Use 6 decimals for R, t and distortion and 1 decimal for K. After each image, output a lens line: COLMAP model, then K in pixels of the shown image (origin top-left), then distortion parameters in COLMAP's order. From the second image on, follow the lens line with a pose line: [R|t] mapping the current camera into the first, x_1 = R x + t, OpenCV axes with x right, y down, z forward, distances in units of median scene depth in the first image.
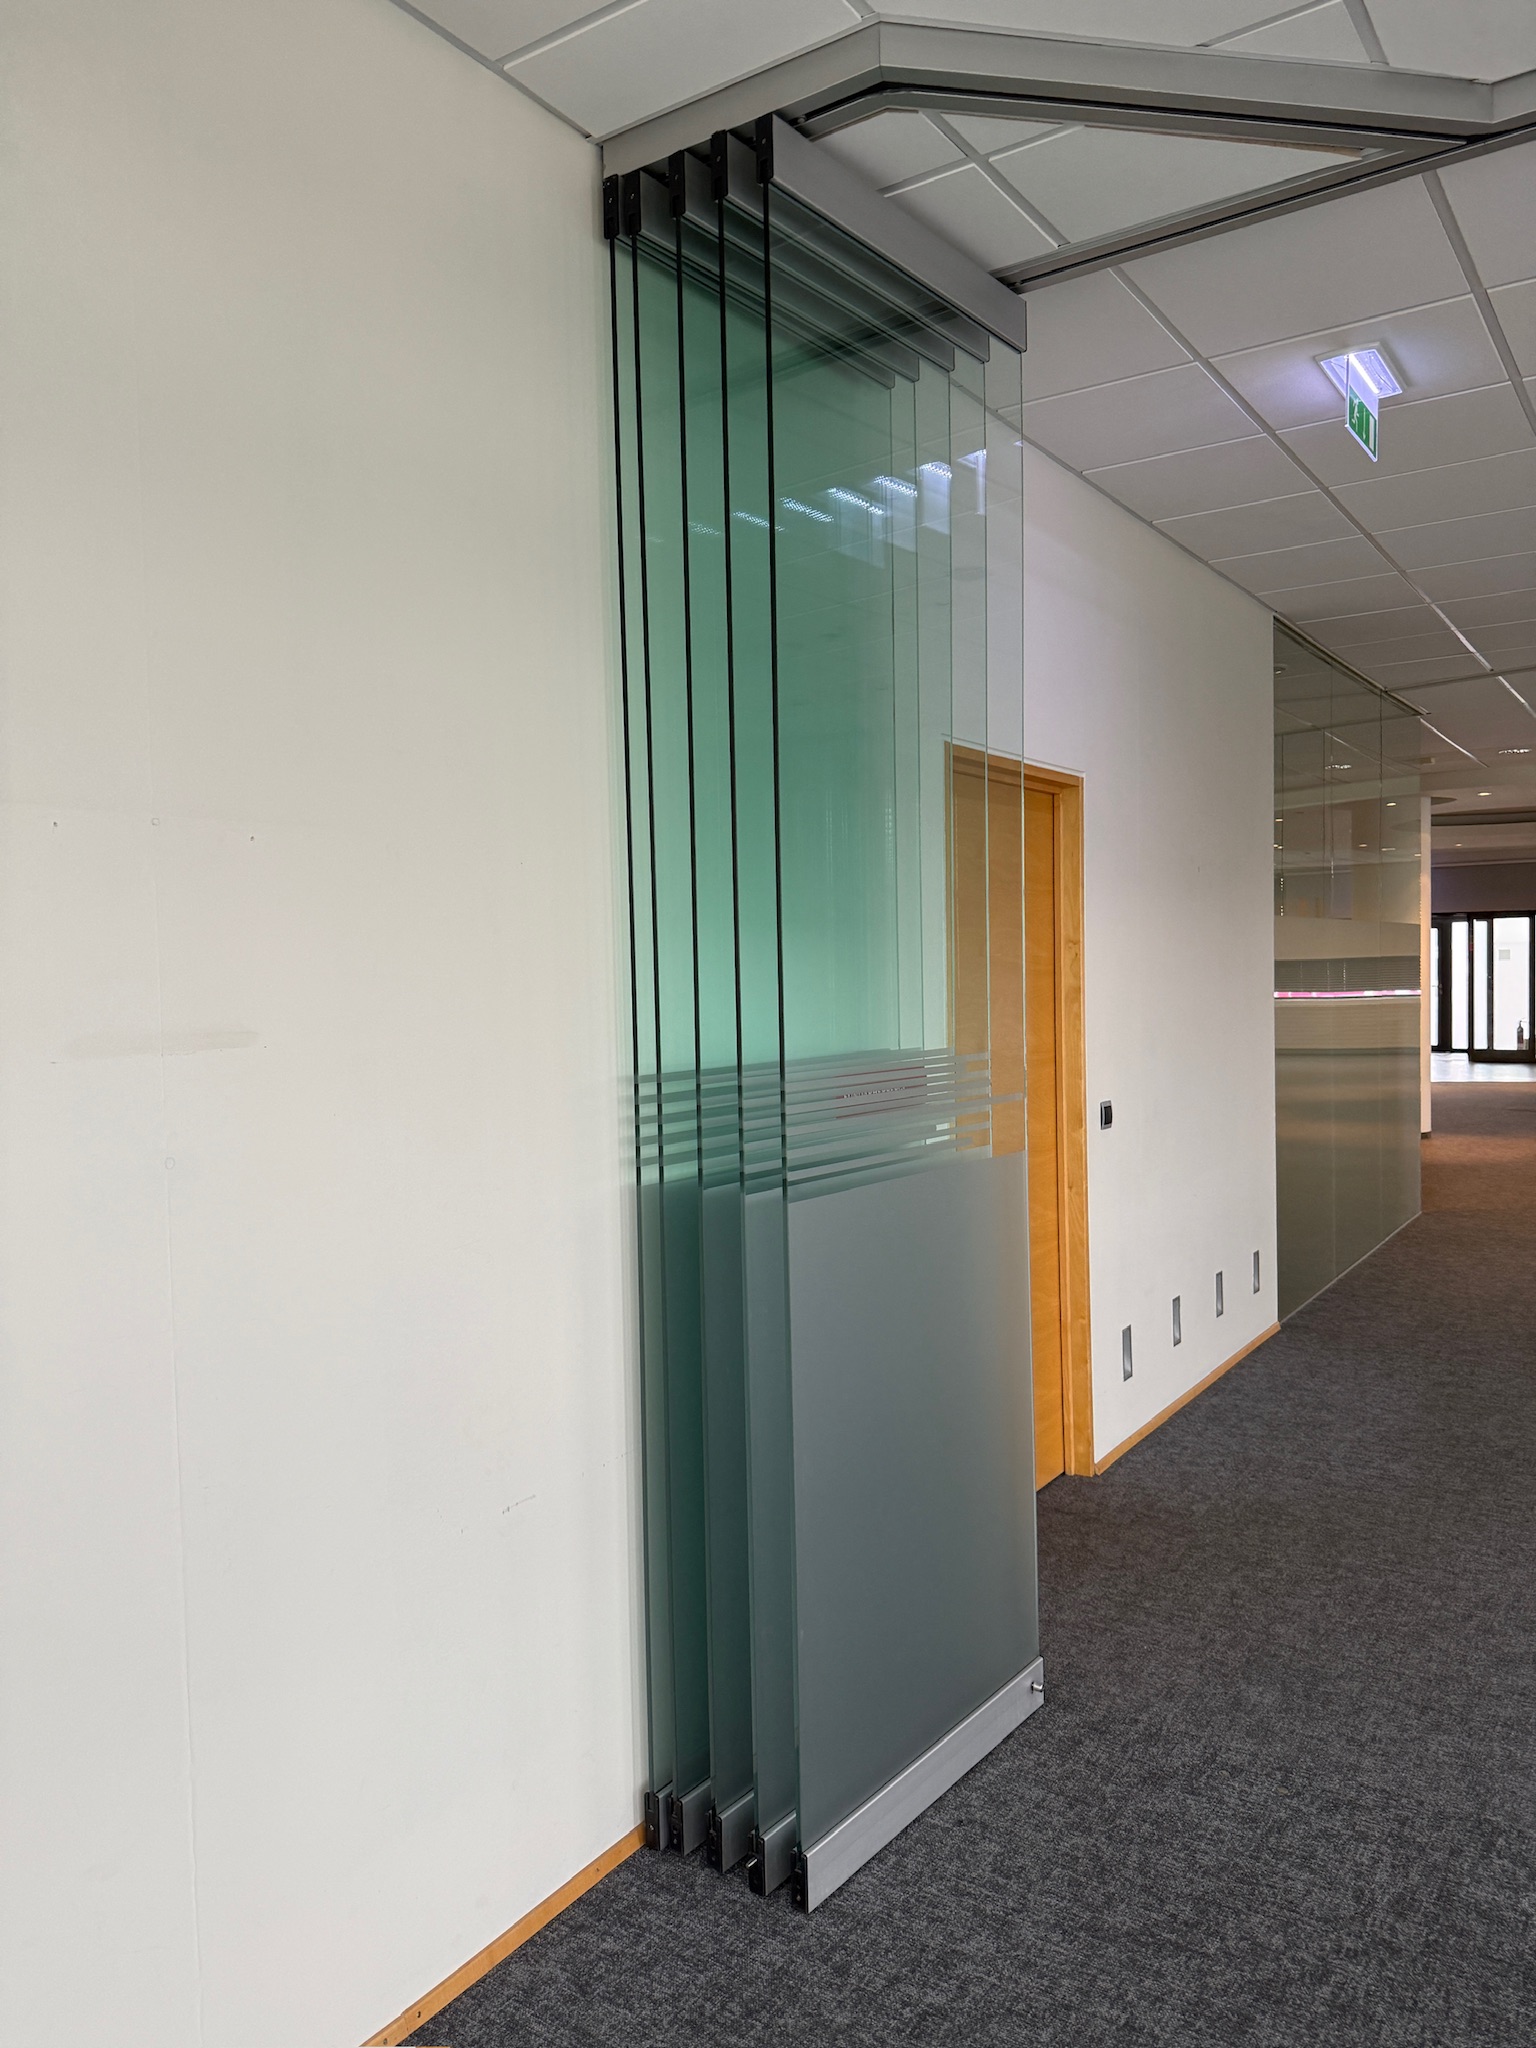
lens RADIAL K [[1451.4, 0, 753.1], [0, 1451.4, 1032.2], [0, 0, 1]] dist [0.030496, -0.036189]
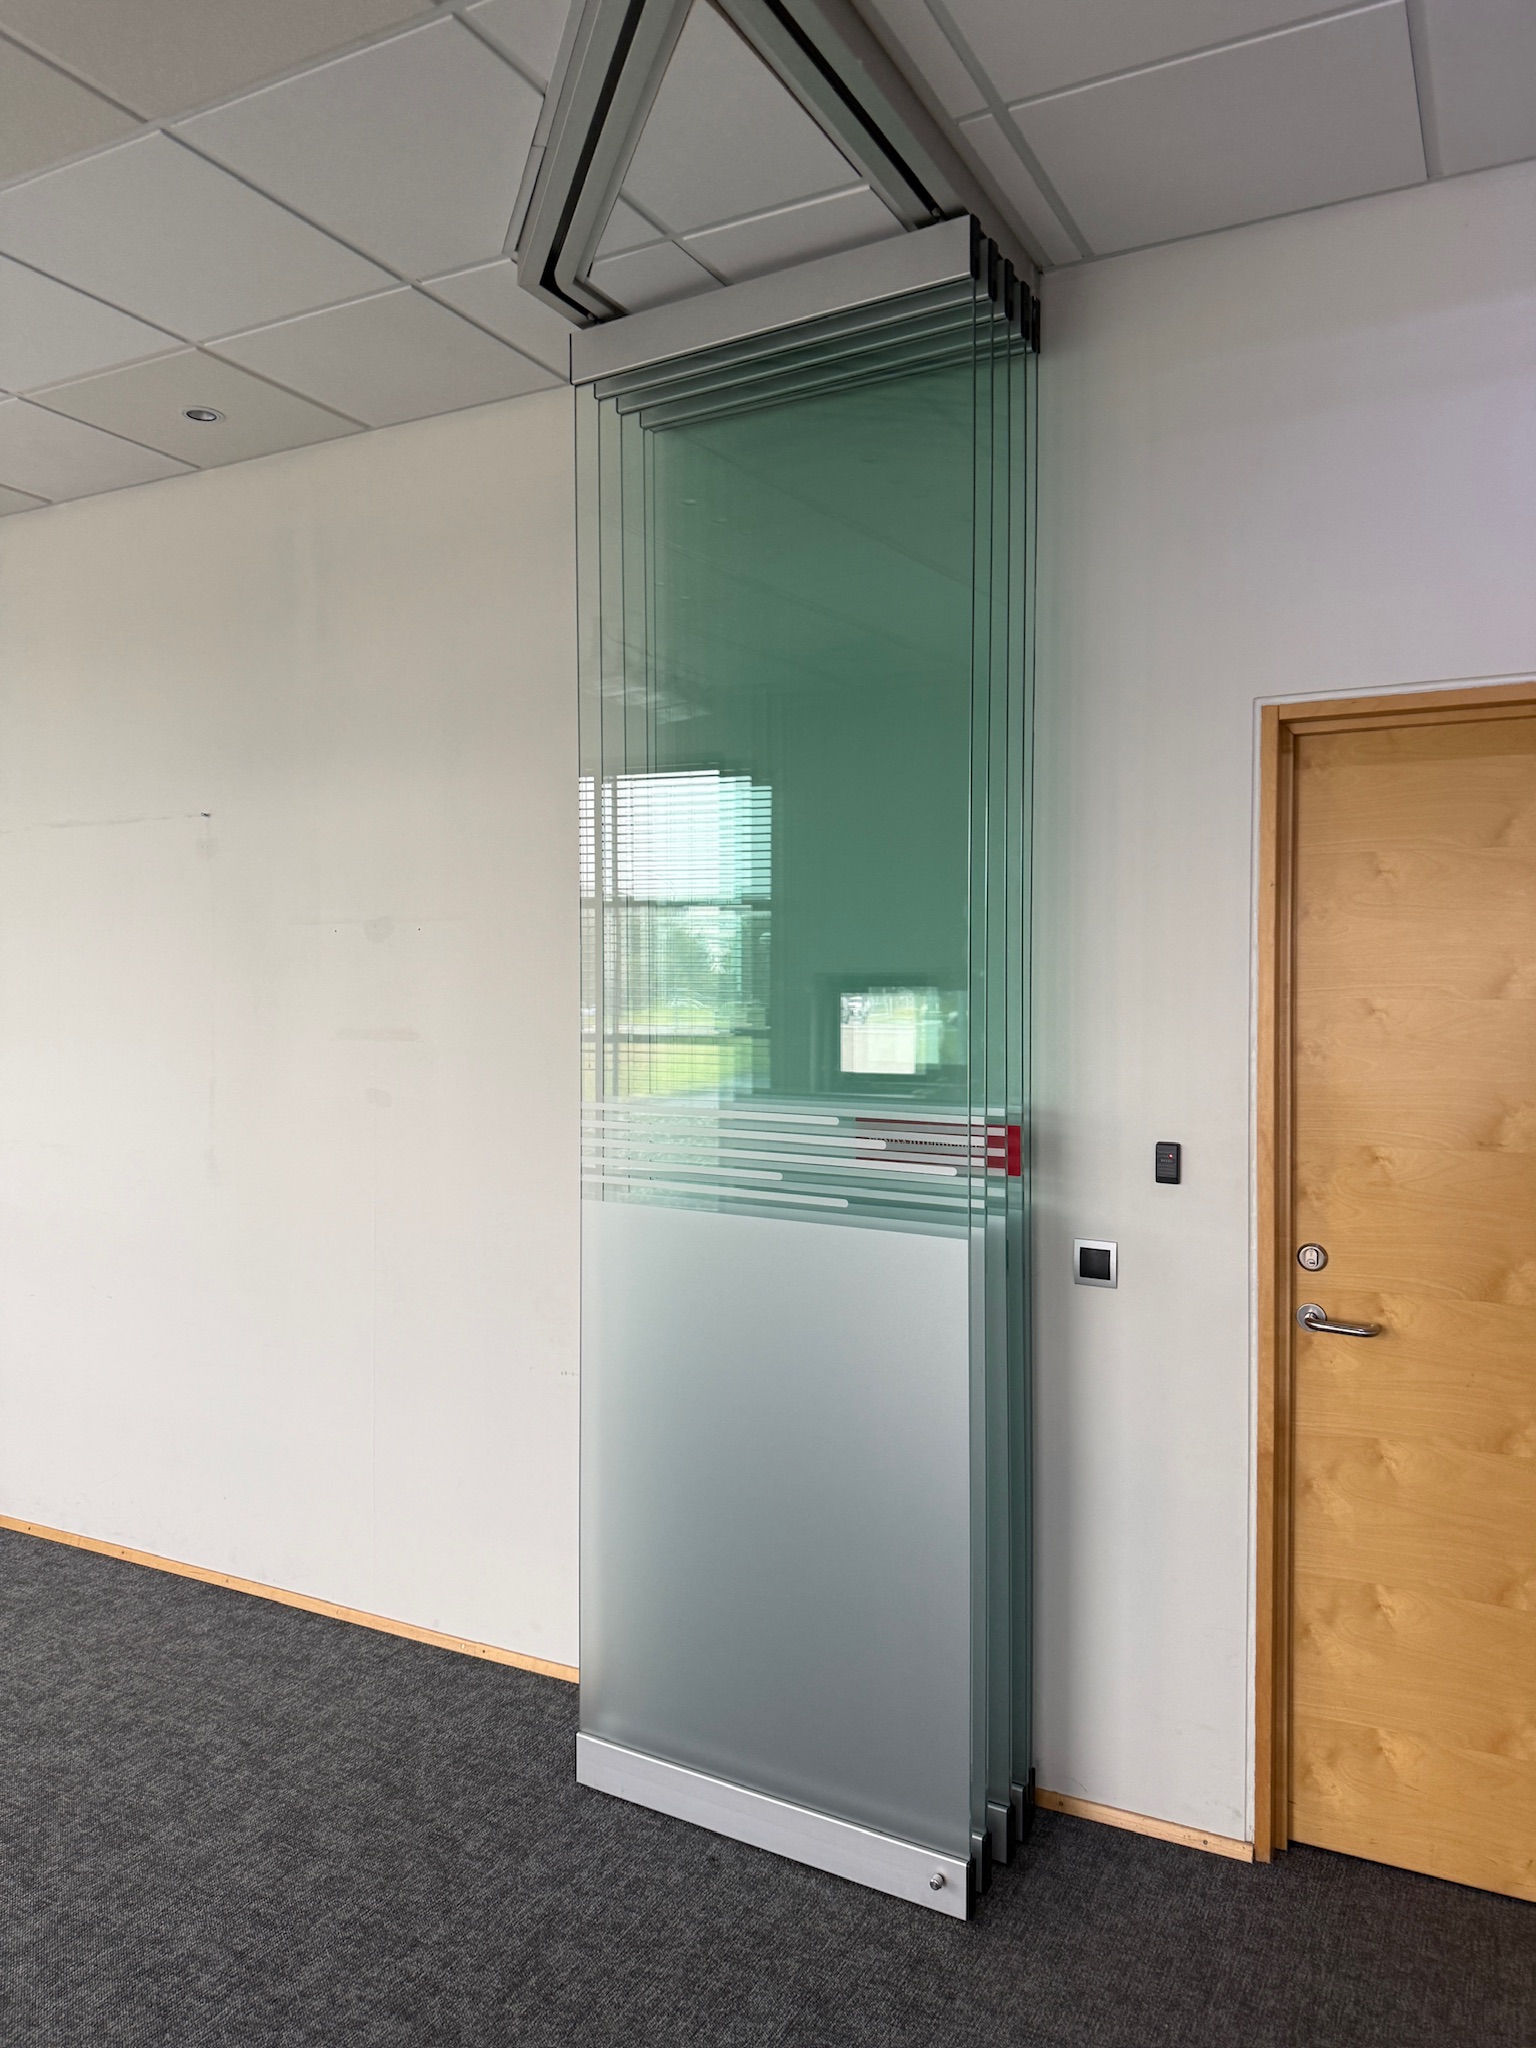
lens RADIAL K [[1451.4, 0, 754.1], [0, 1451.4, 1011.0], [0, 0, 1]] dist [0.030496, -0.036189]
pose [[0.112875, 0.039107, -0.992839, 1.131930], [-0.043412, 0.998465, 0.034393, -0.080975], [0.992660, 0.039219, 0.114399, 0.894858]]
